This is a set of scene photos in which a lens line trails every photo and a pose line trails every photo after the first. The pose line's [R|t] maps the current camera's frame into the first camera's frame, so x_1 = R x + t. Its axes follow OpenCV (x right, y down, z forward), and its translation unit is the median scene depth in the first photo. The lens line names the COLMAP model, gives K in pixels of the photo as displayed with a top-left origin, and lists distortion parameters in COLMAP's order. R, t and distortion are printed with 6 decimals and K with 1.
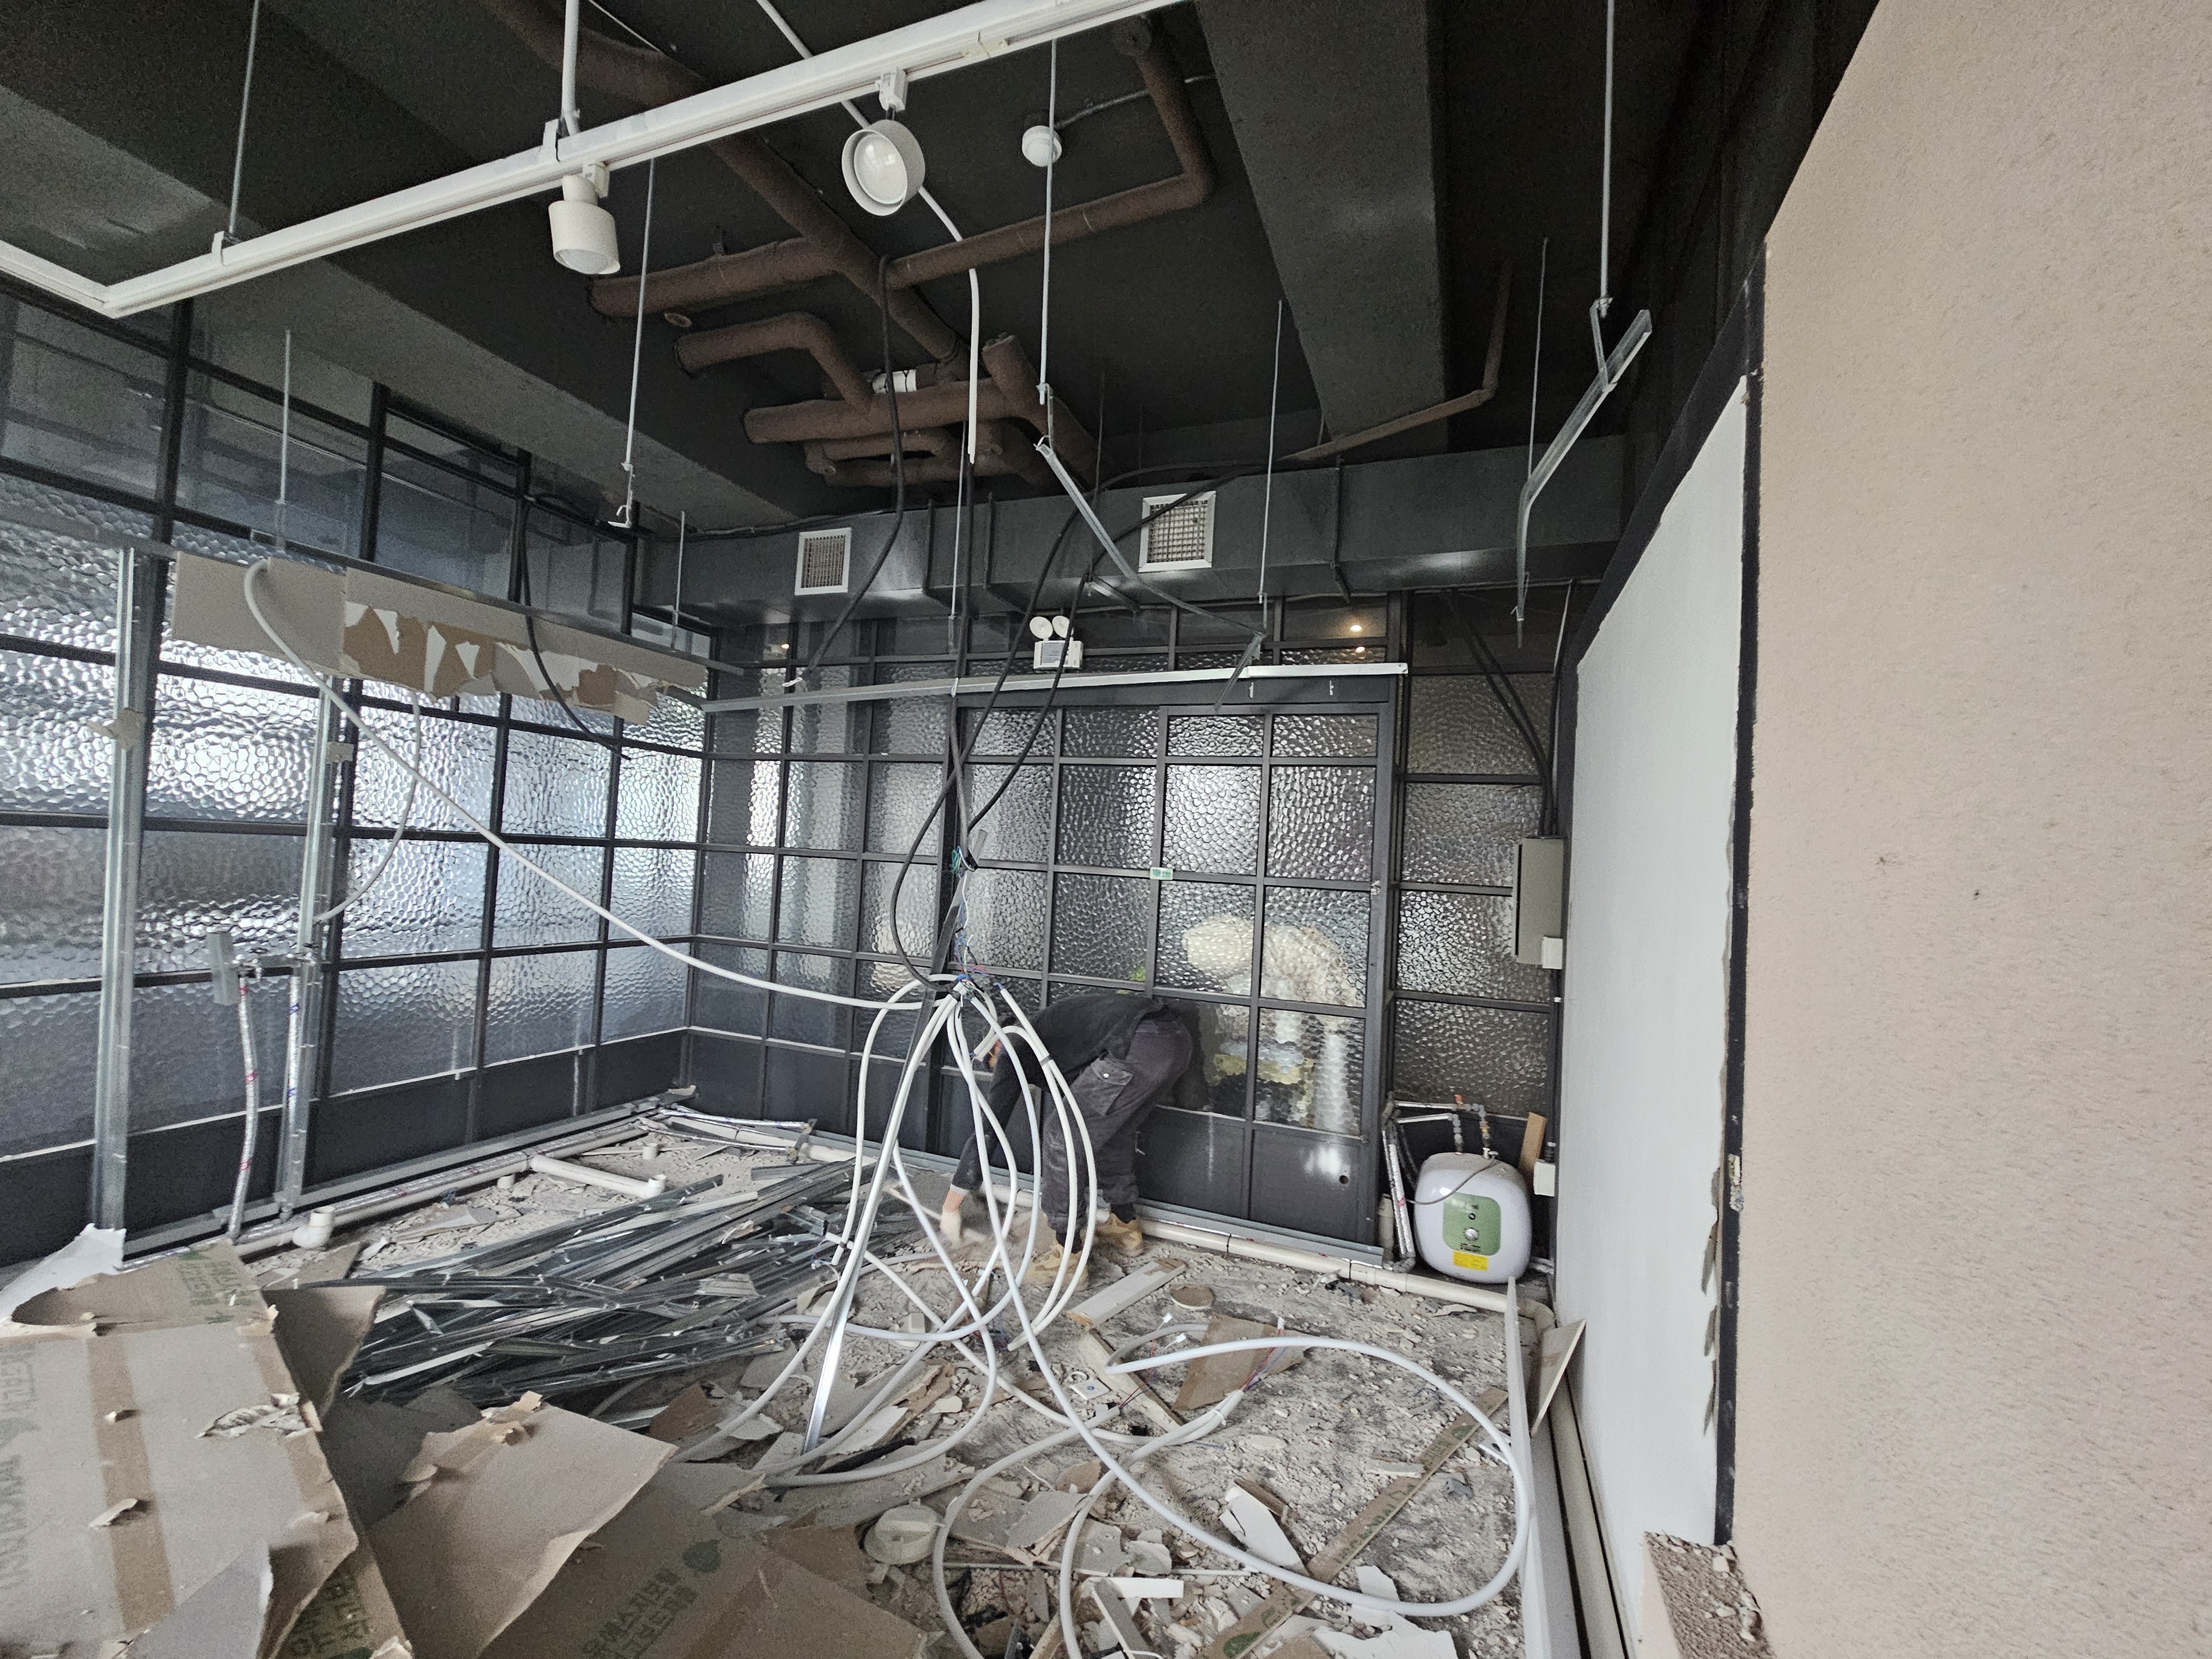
lens RADIAL K [[901.3, 0, 1107.9], [0, 901.3, 830.6], [0, 0, 1]] dist [-0.002428, 0.000147]
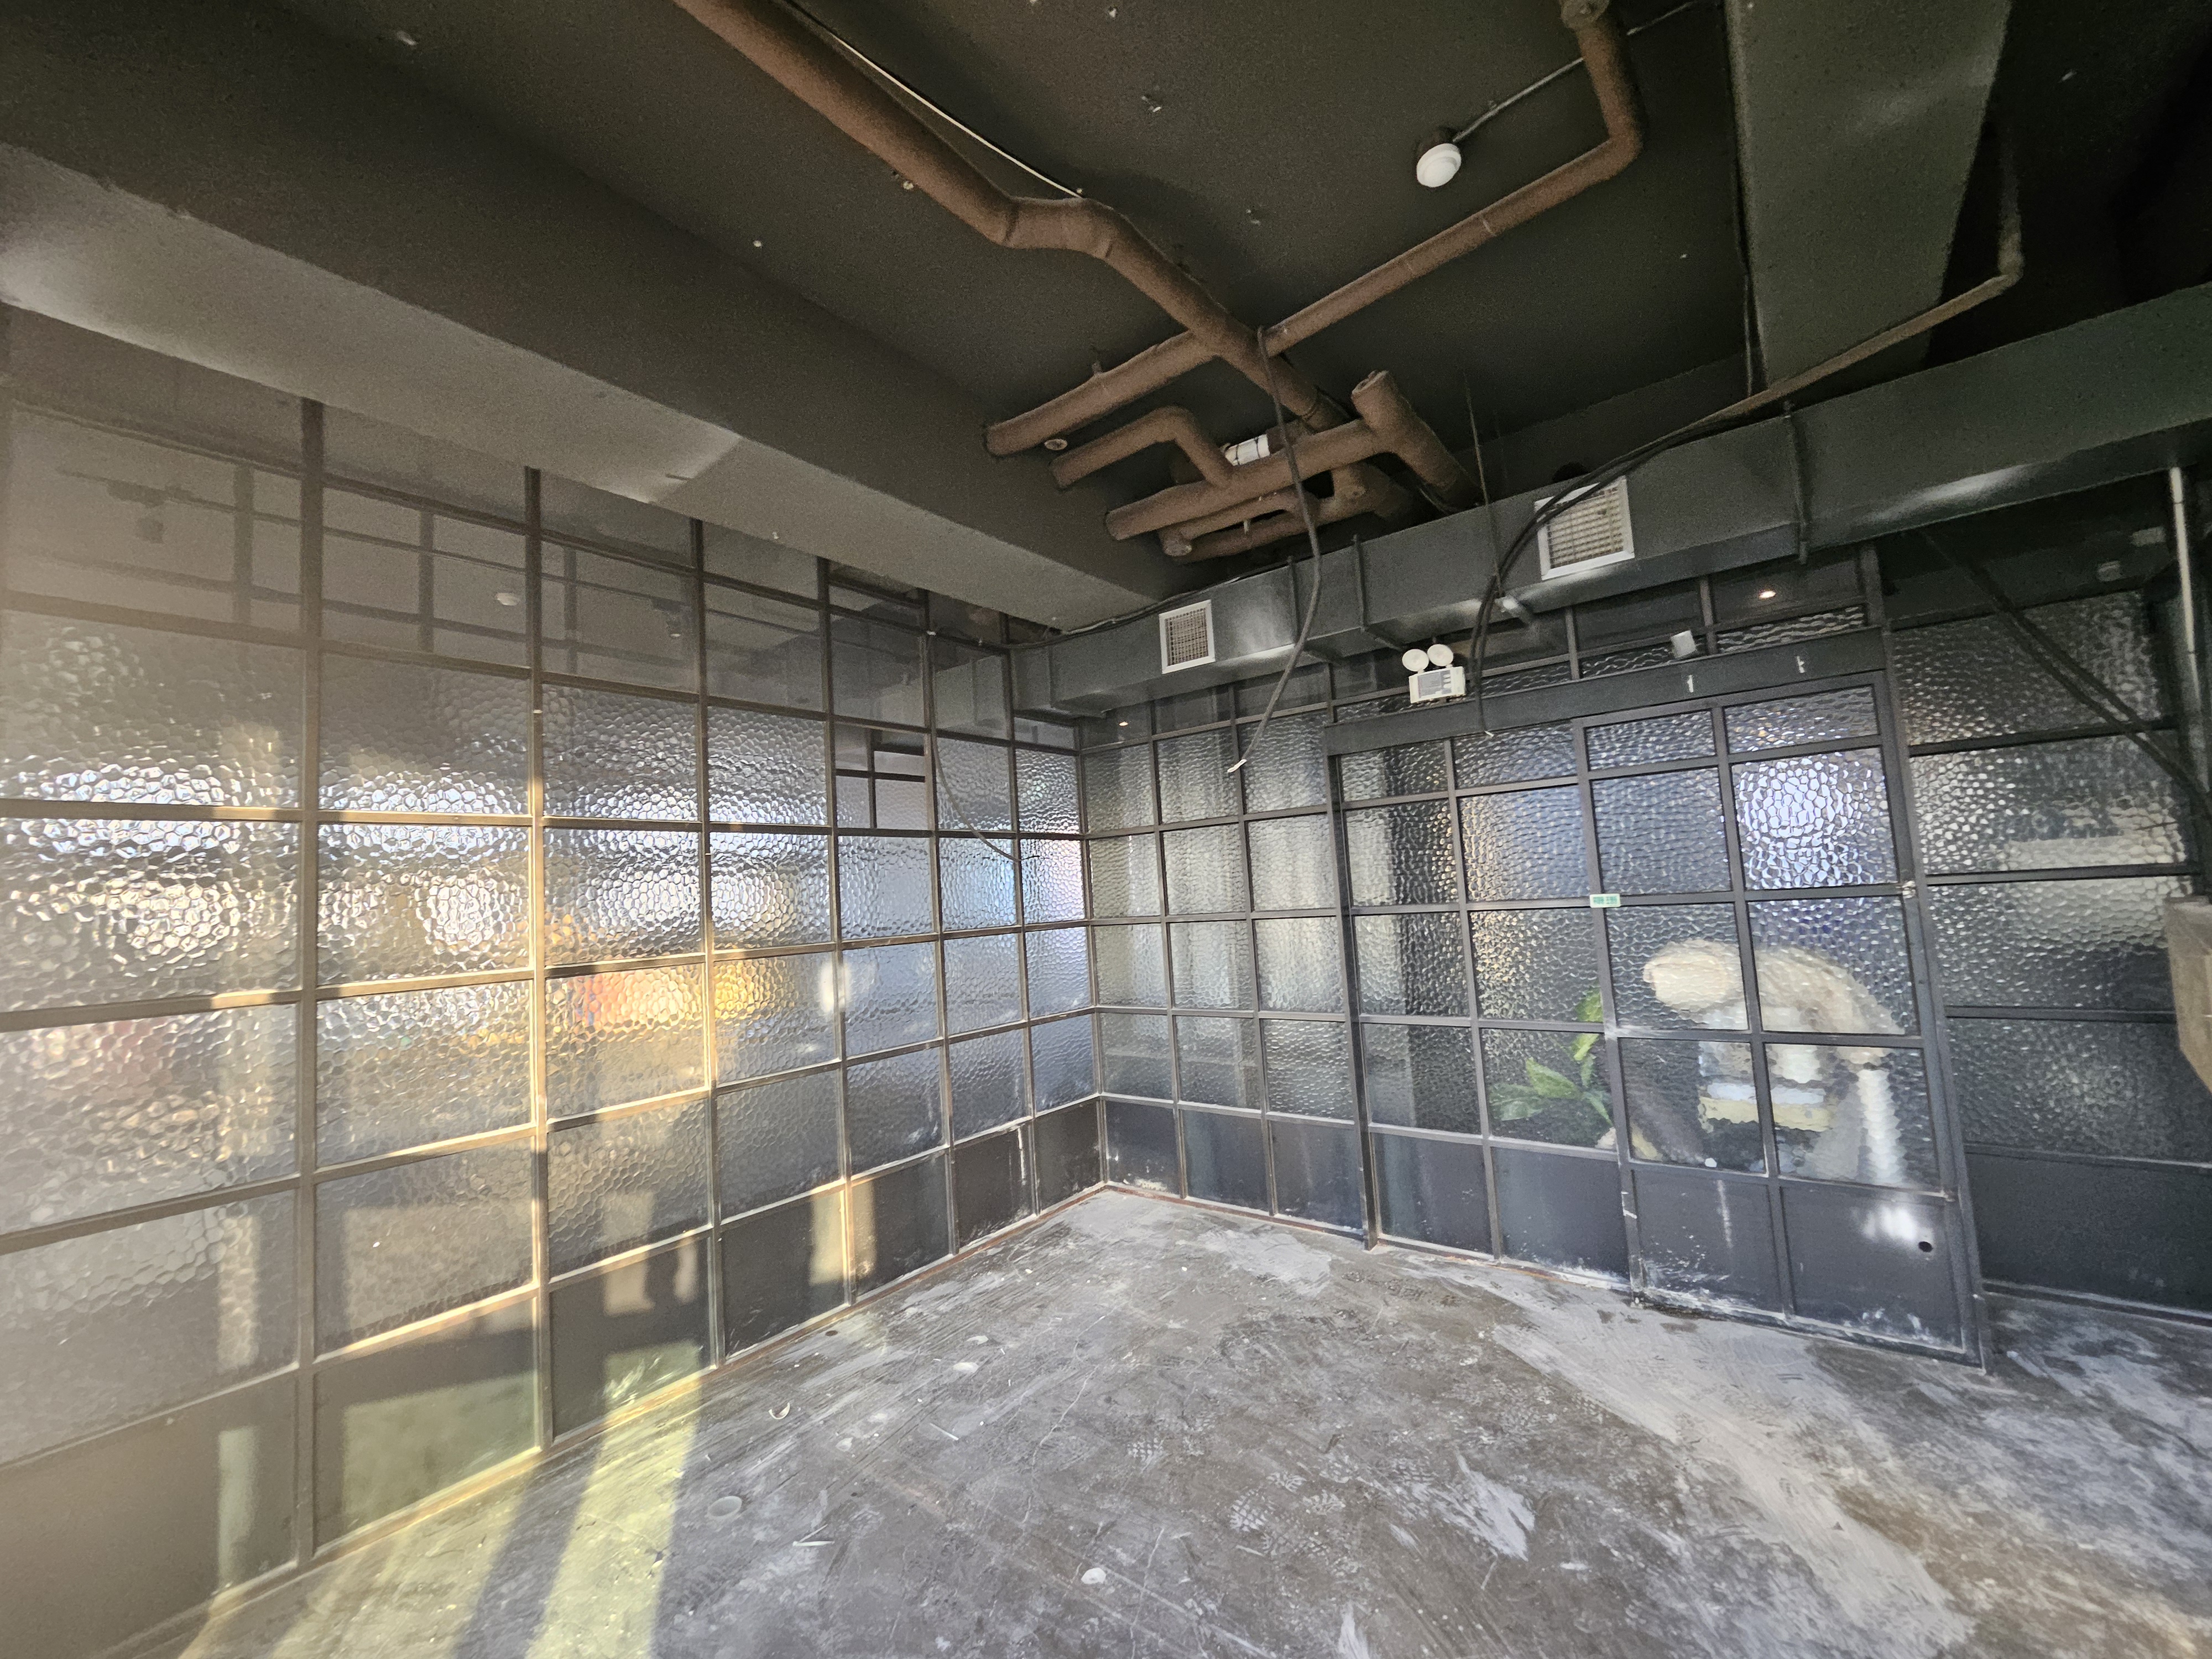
lens RADIAL K [[870.0, 0, 1111.1], [0, 870.0, 831.2], [0, 0, 1]] dist [-0.008808, -0.000465]
pose [[0.951383, -0.134158, -0.277257, -0.164534], [0.121439, 0.990621, -0.062633, -0.027729], [0.283060, 0.025918, 0.958752, 0.023547]]
